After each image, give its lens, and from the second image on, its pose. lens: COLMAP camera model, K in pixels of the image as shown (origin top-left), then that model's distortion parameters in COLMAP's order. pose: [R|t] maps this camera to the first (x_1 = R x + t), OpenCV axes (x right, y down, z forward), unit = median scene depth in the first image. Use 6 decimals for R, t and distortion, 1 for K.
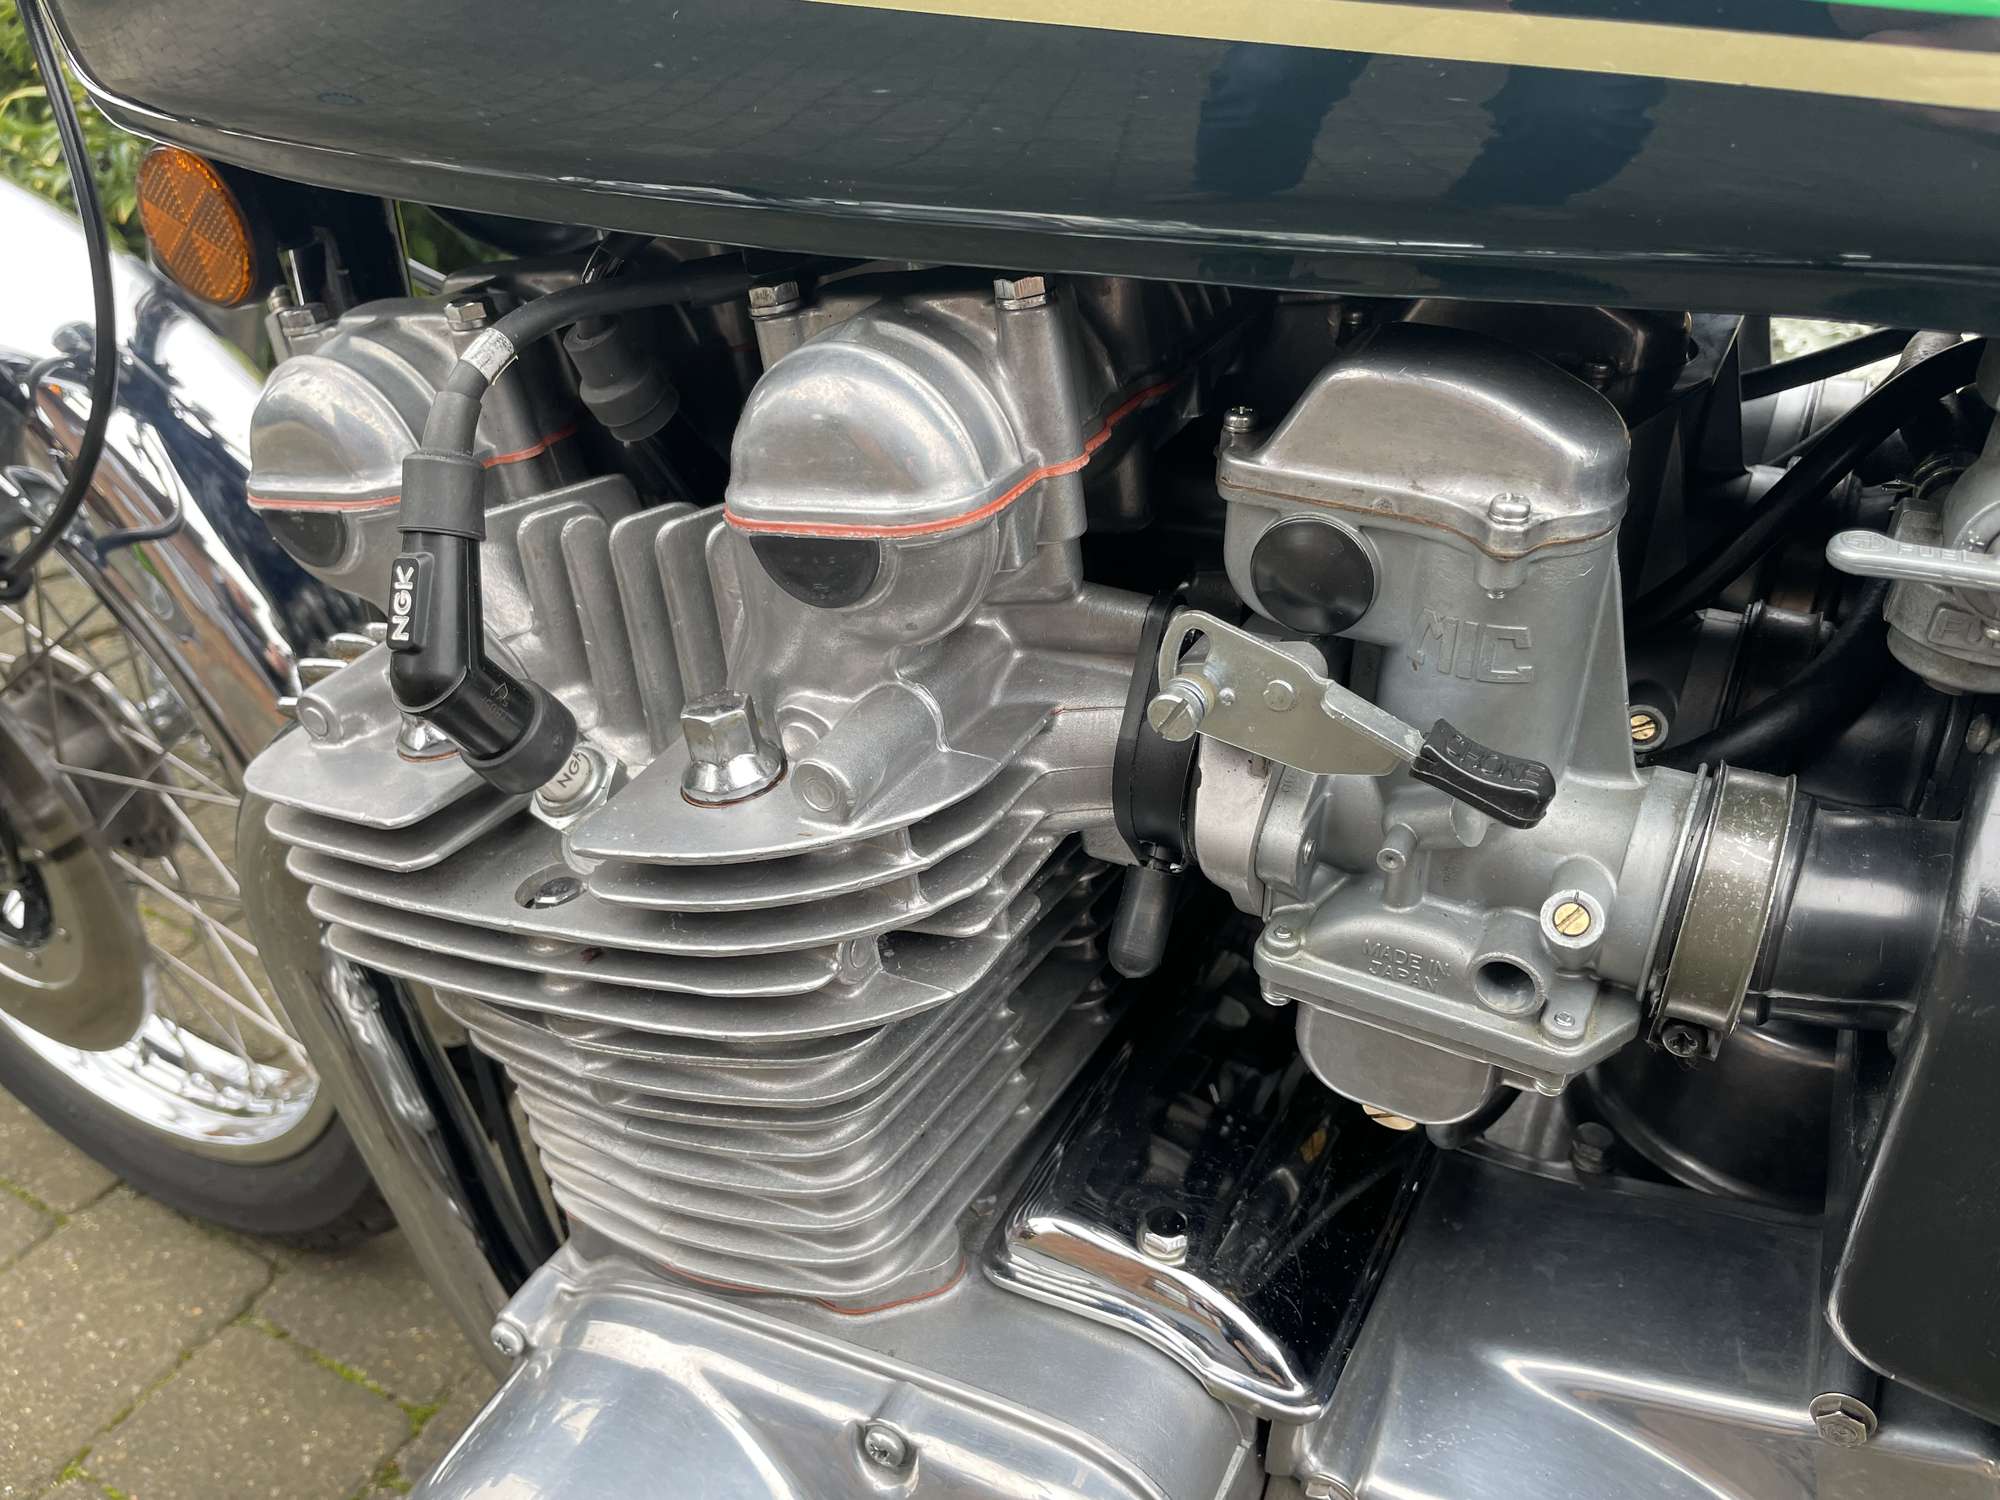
lens RADIAL K [[1594.0, 0, 939.5], [0, 1594.0, 752.6], [0, 0, 1]] dist [0.006441, -0.012308]
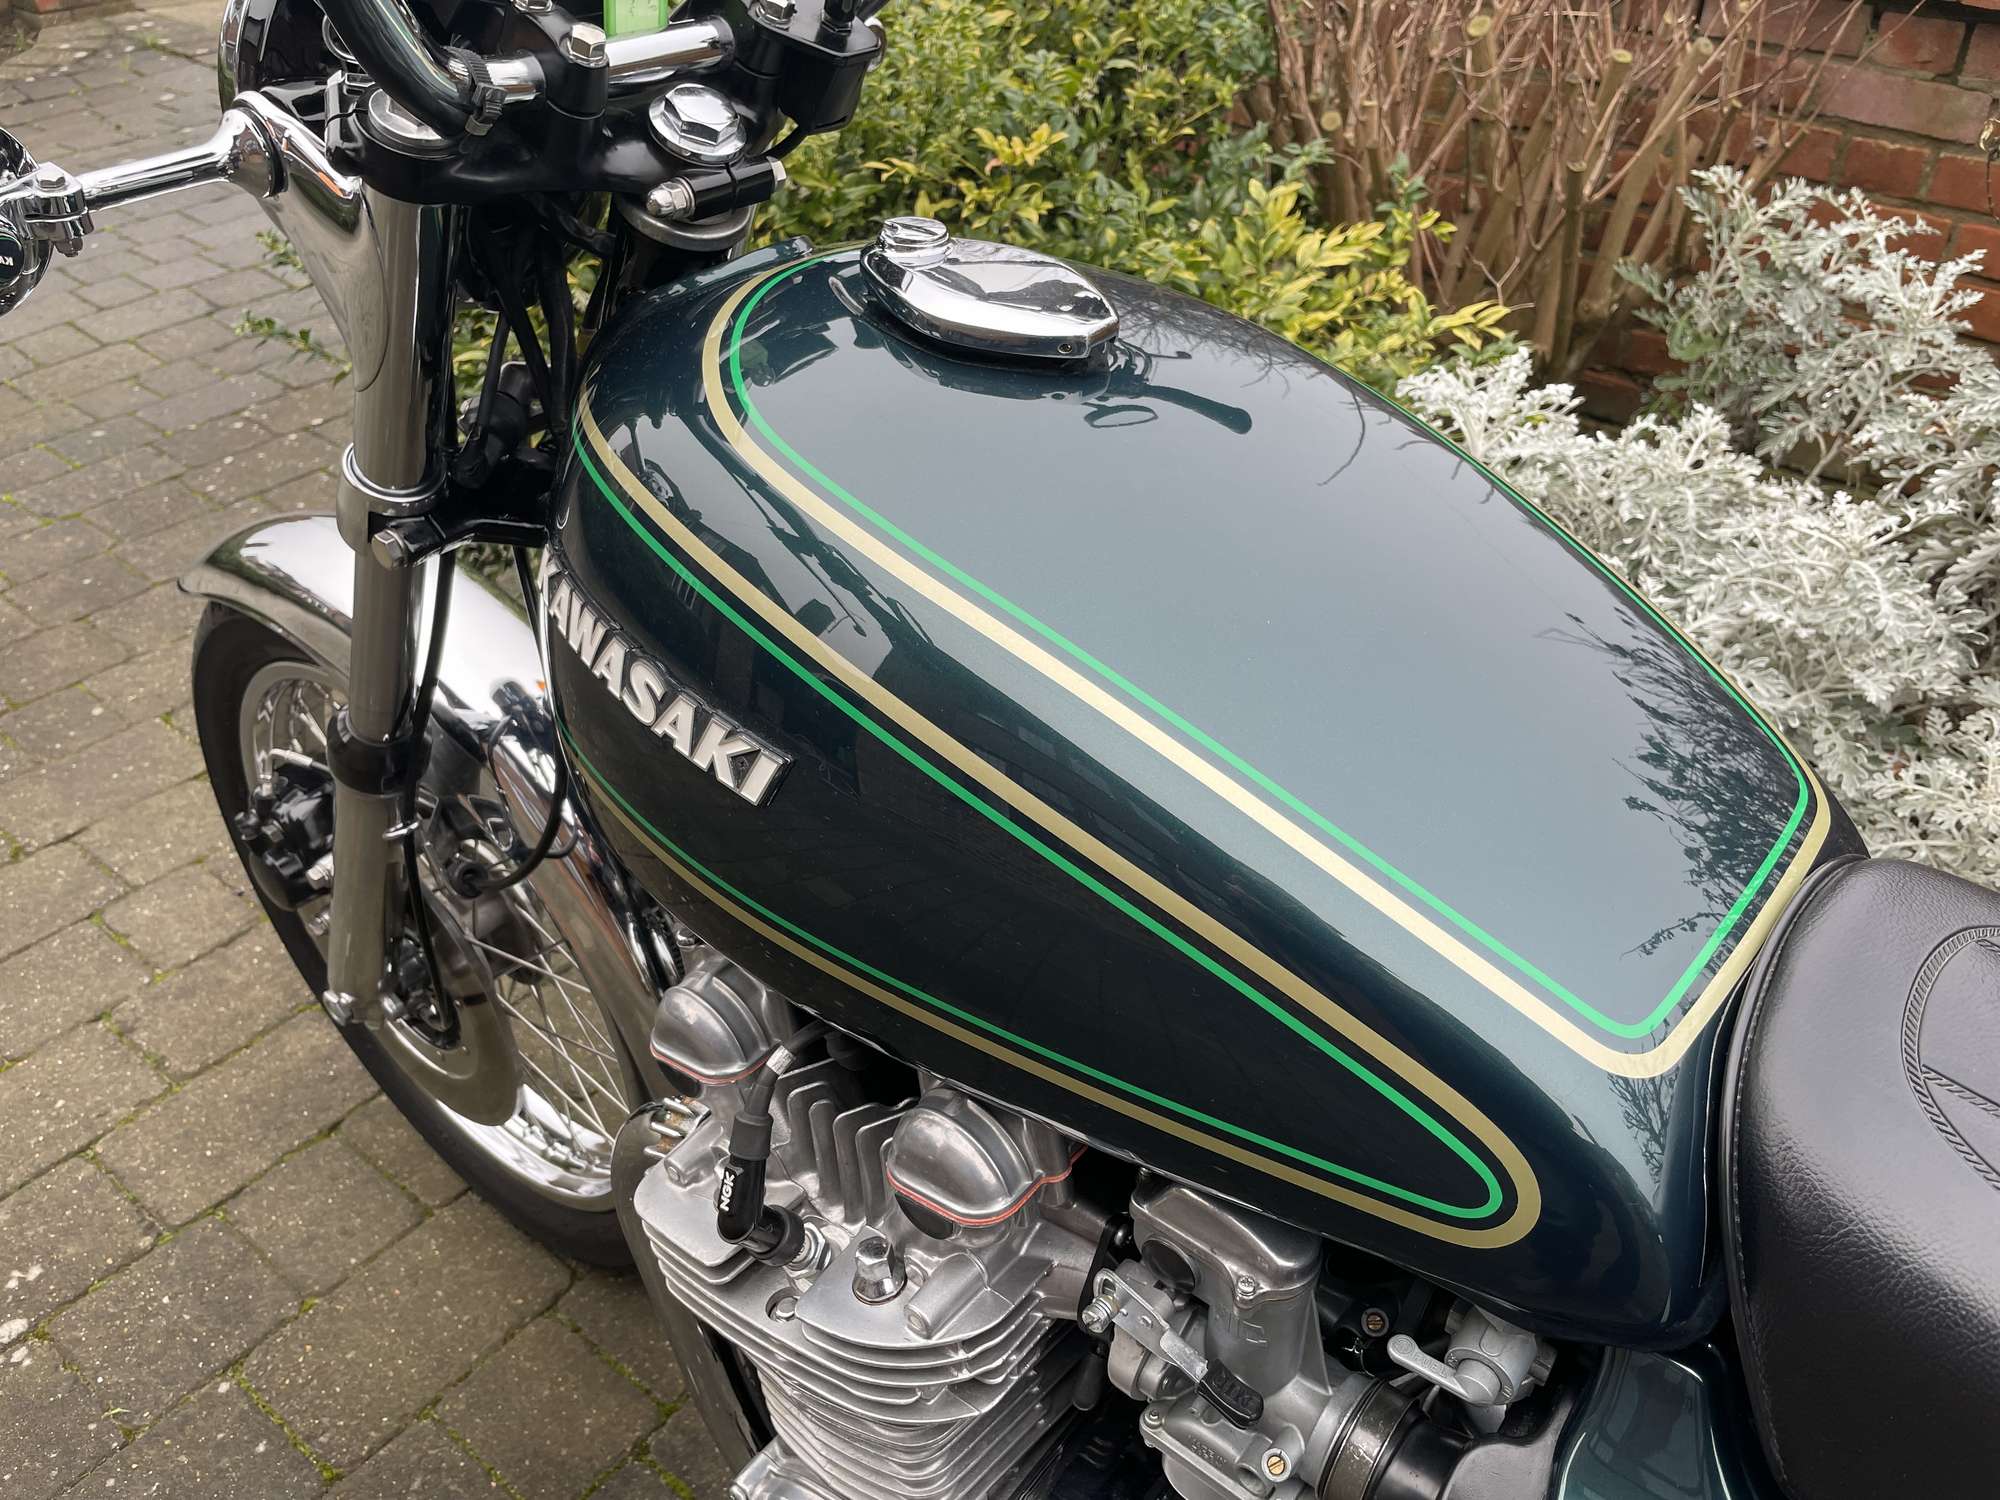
lens RADIAL K [[1535.6, 0, 990.5], [0, 1535.6, 747.7], [0, 0, 1]] dist [0.082763, -0.121583]
pose [[0.985263, 0.114406, -0.127151, 0.151120], [-0.108310, 0.992655, 0.053892, -0.674428], [0.132383, -0.039327, 0.990418, -0.730325]]
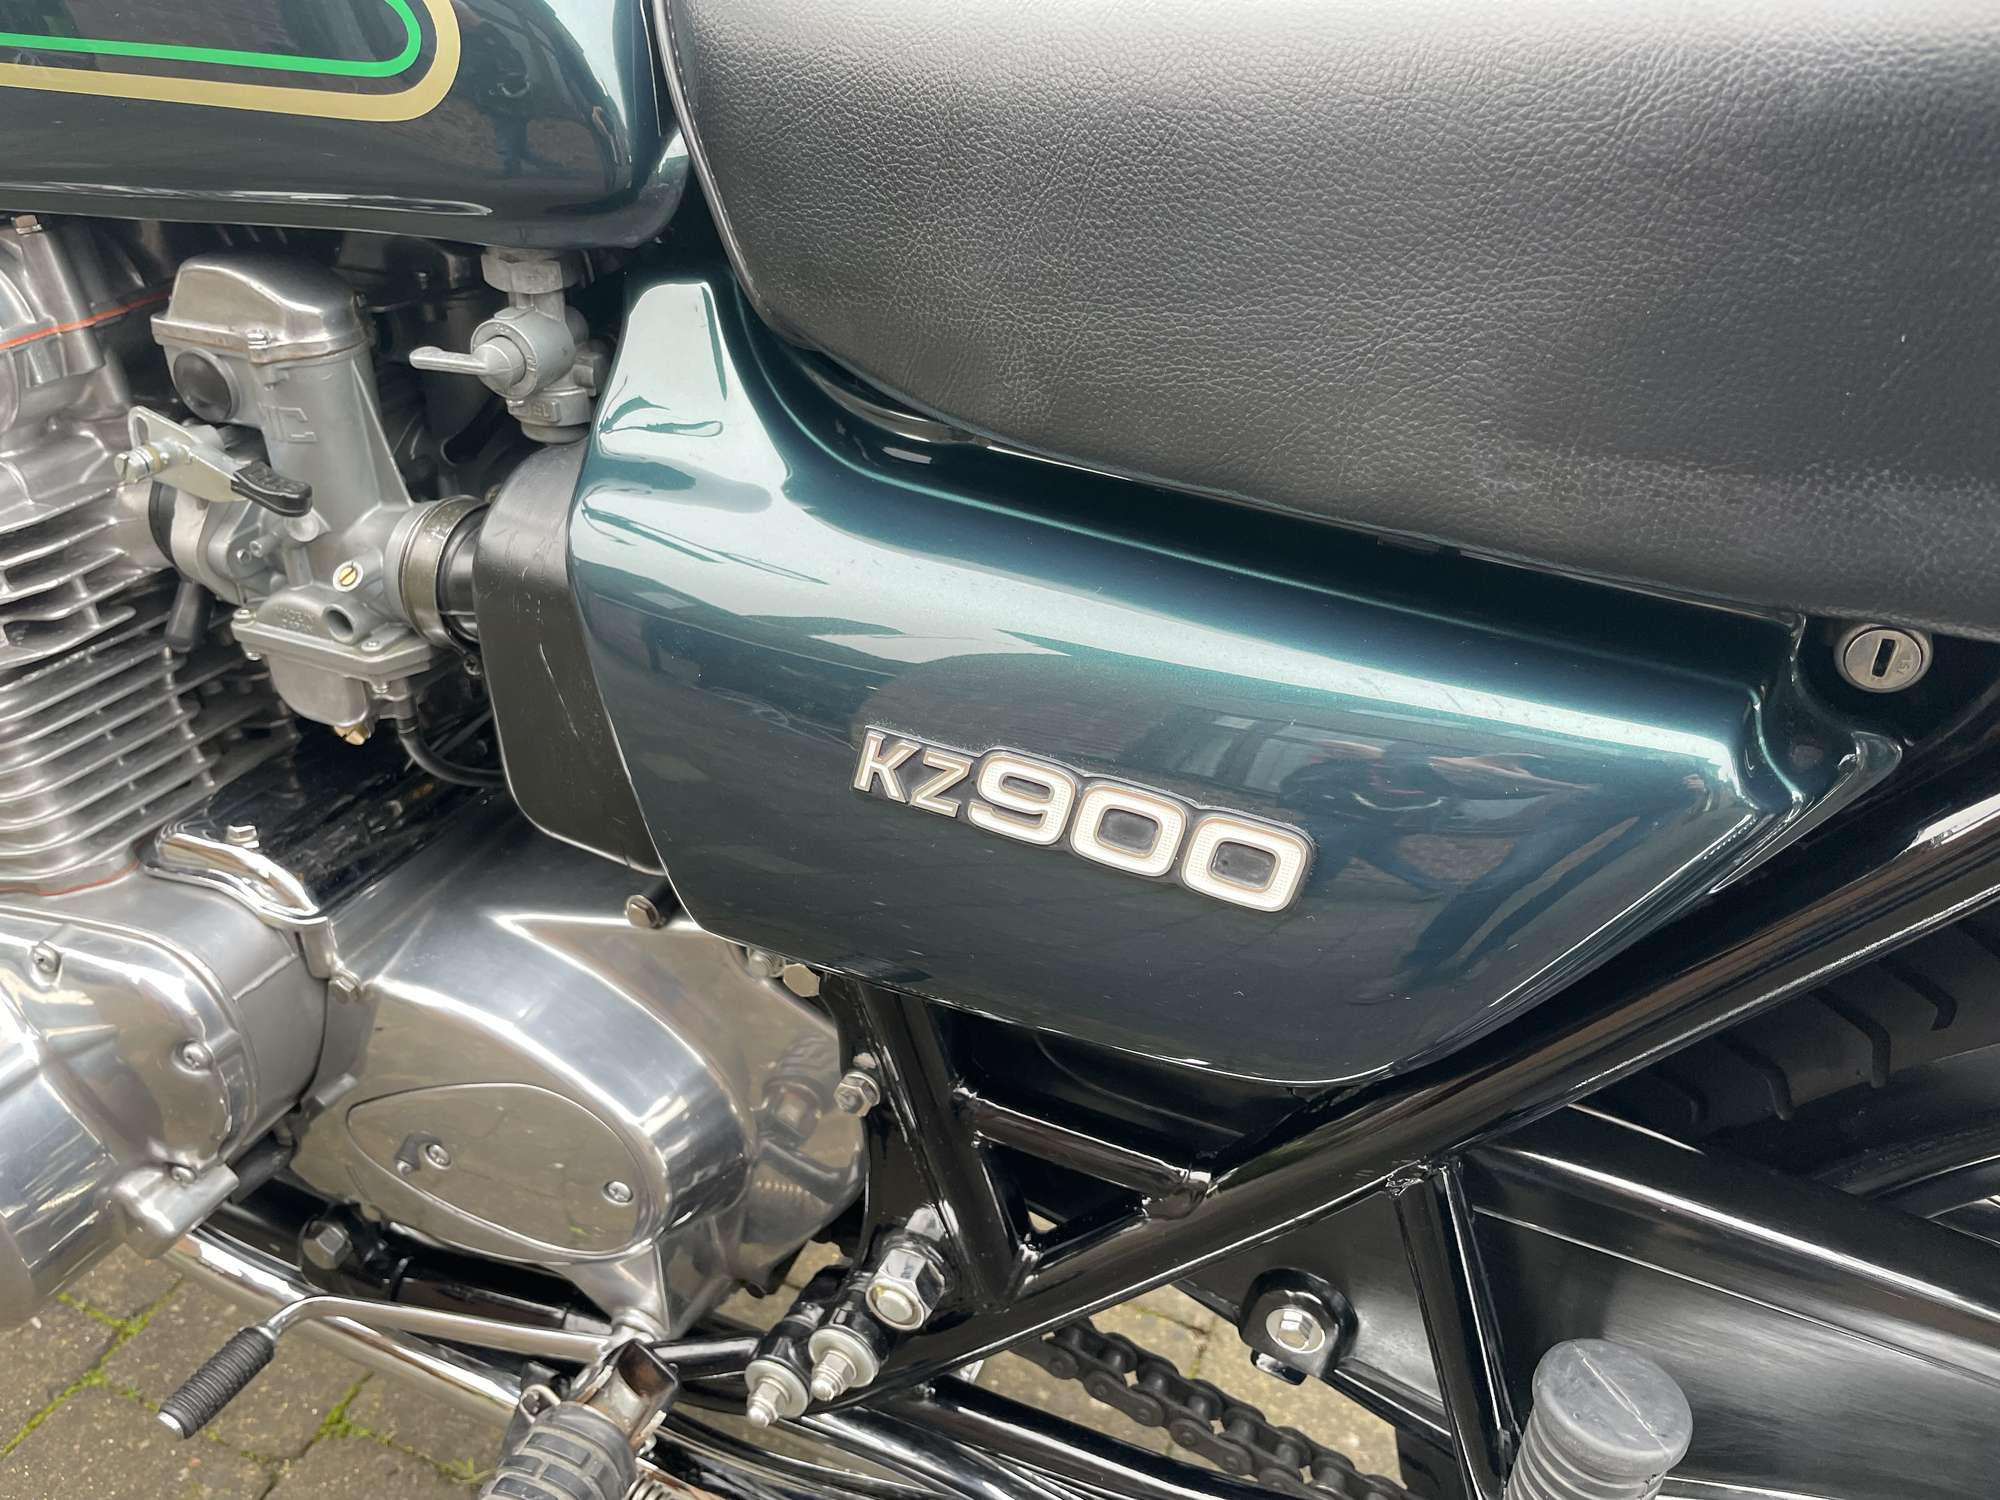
lens RADIAL K [[1531.6, 0, 944.3], [0, 1531.6, 752.9], [0, 0, 1]] dist [0.086456, -0.127499]
pose [[0.995117, -0.017778, 0.097087, 0.702406], [0.019415, 0.999684, -0.015939, 0.270588], [-0.096773, 0.017746, 0.995148, -0.622710]]
